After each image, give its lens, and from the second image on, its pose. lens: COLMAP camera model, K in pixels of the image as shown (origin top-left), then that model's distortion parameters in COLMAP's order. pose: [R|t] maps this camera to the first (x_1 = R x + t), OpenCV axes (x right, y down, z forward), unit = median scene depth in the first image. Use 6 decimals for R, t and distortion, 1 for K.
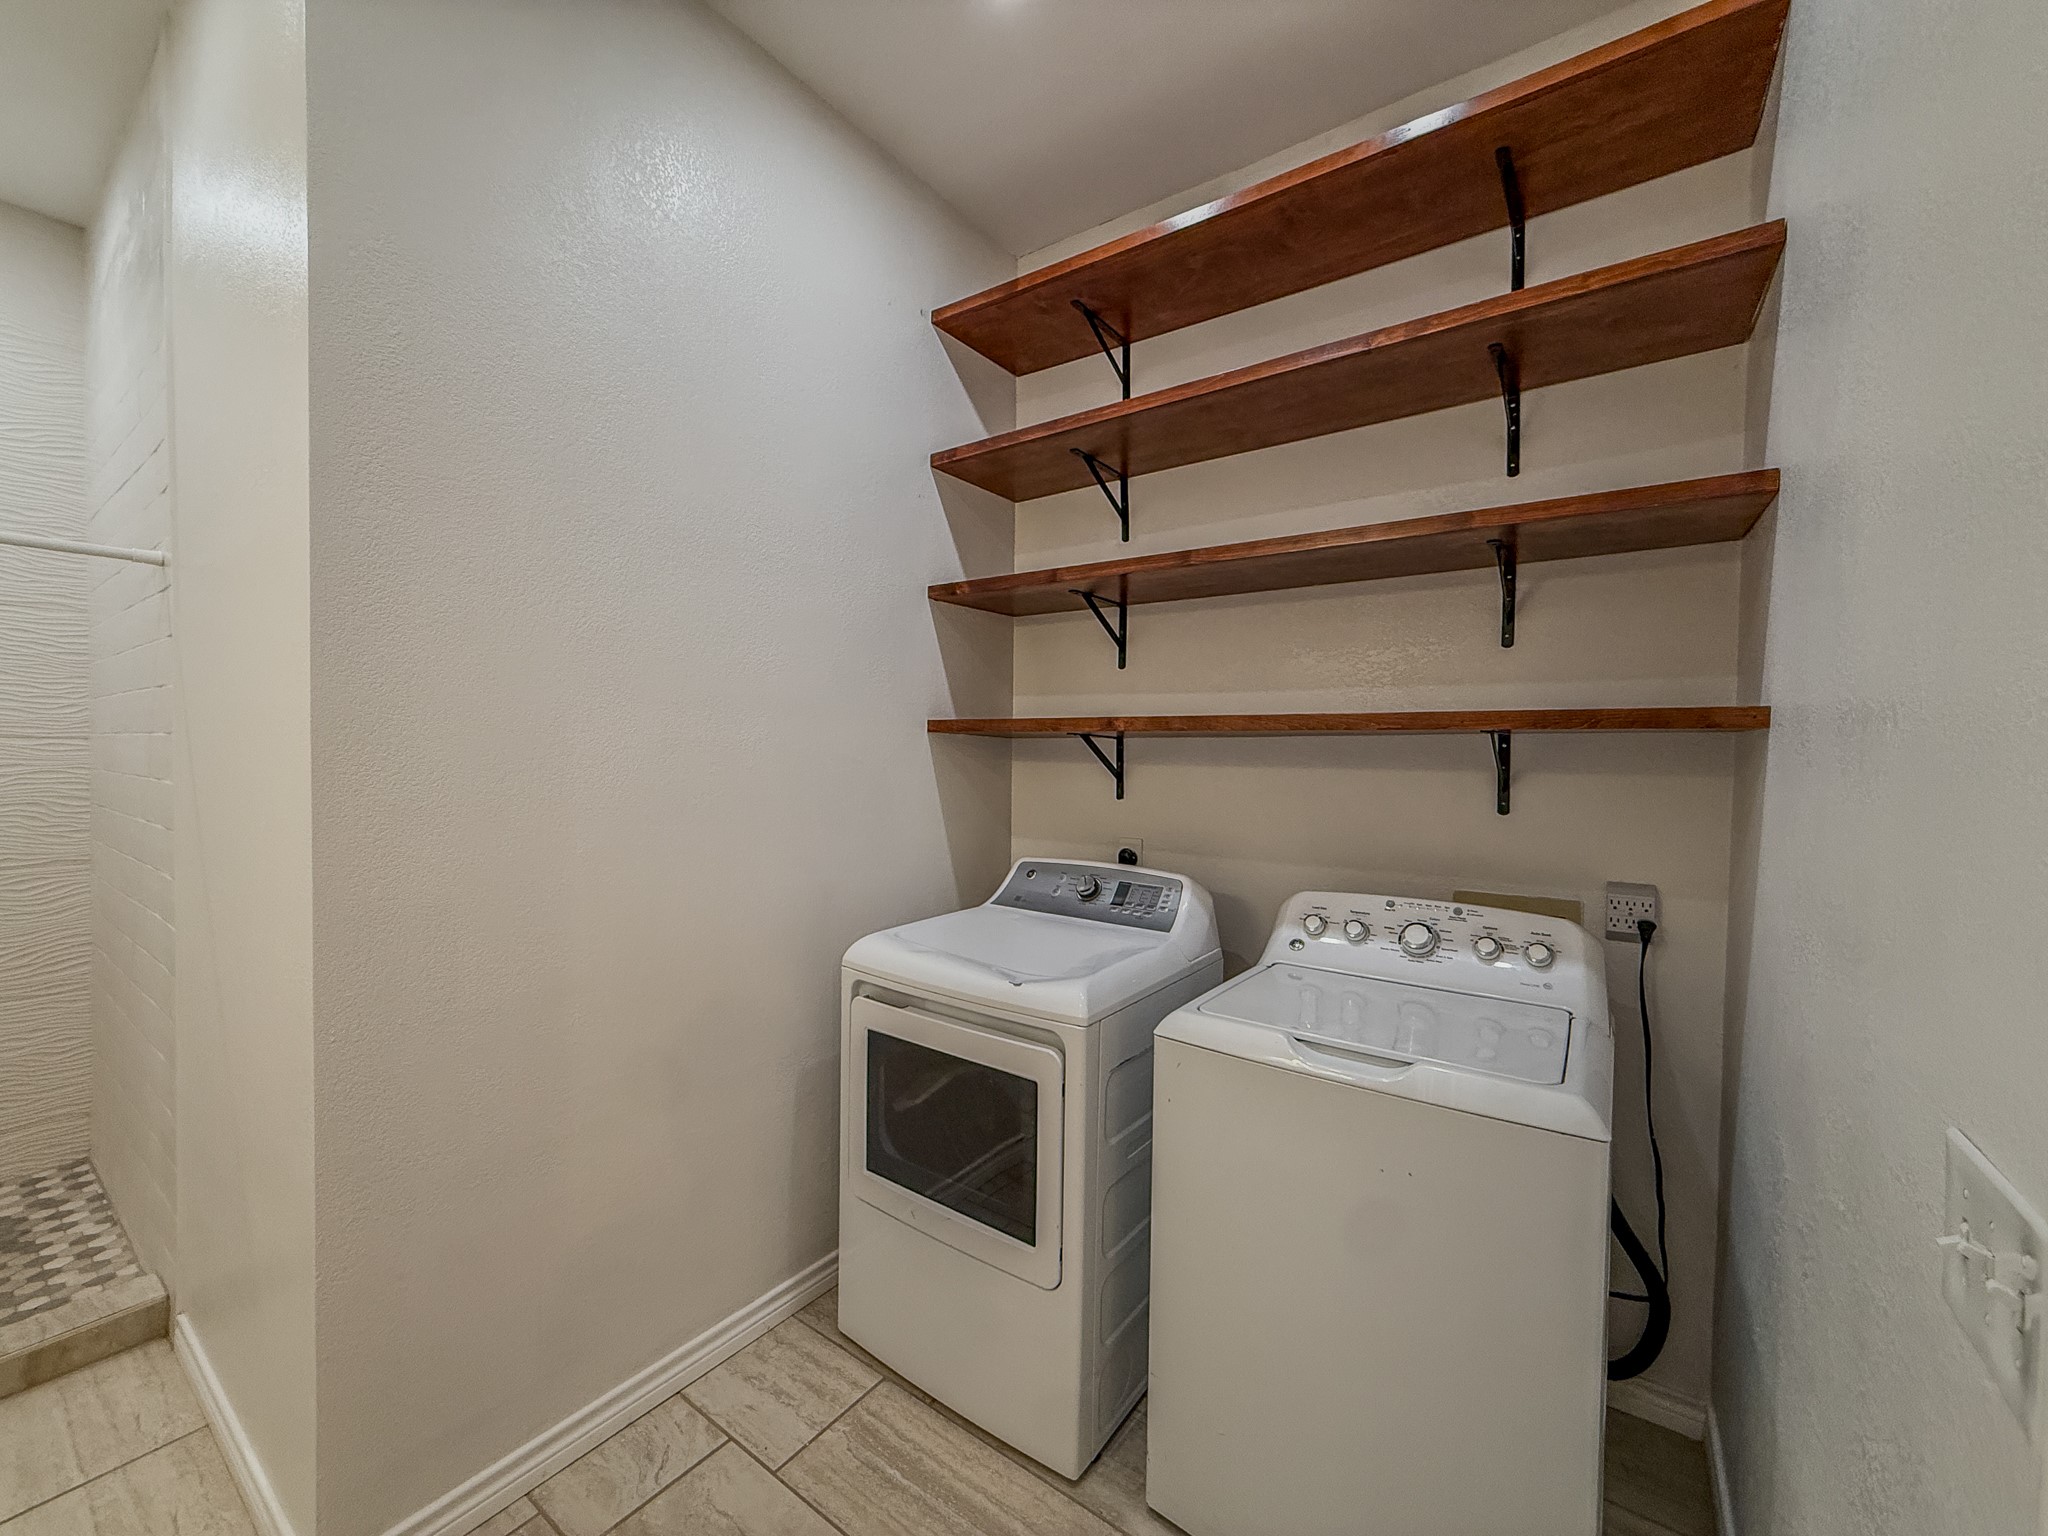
lens RADIAL K [[819.0, 0, 1021.5], [0, 819.0, 773.2], [0, 0, 1]] dist [0.000469, -0.000434]
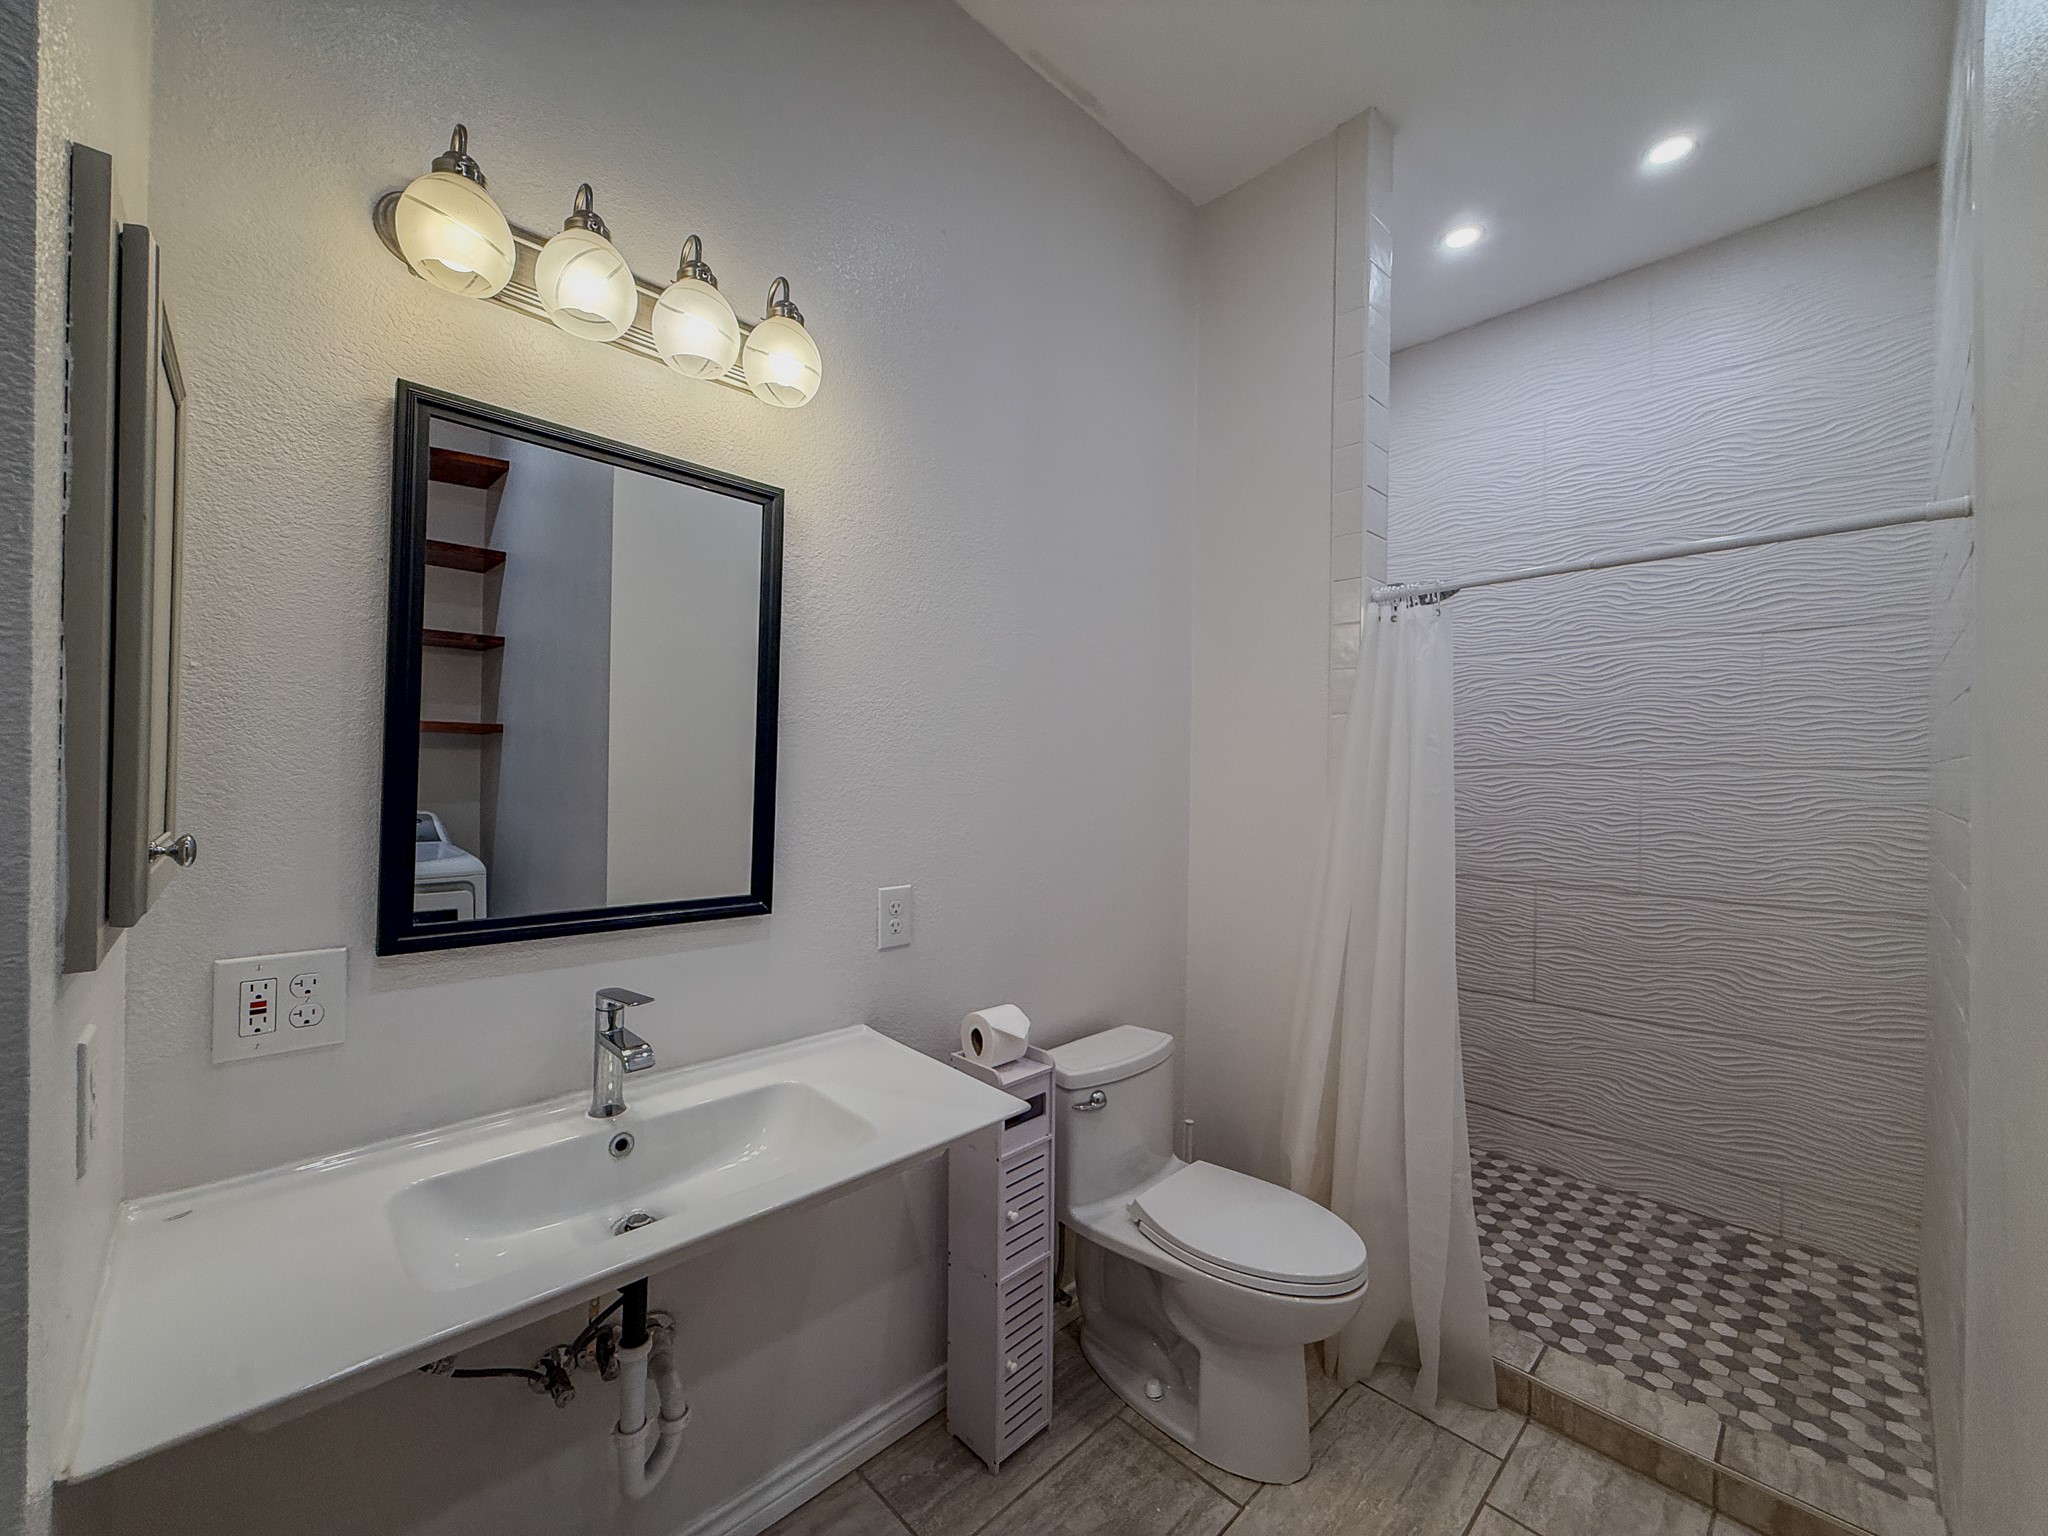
lens RADIAL K [[819.0, 0, 1021.5], [0, 819.0, 773.2], [0, 0, 1]] dist [0.000469, -0.000434]
pose [[-0.176172, -0.015241, -0.984241, -0.180142], [-0.035464, 0.999329, -0.009127, 0.000986], [0.983720, 0.033298, -0.176594, 0.270334]]
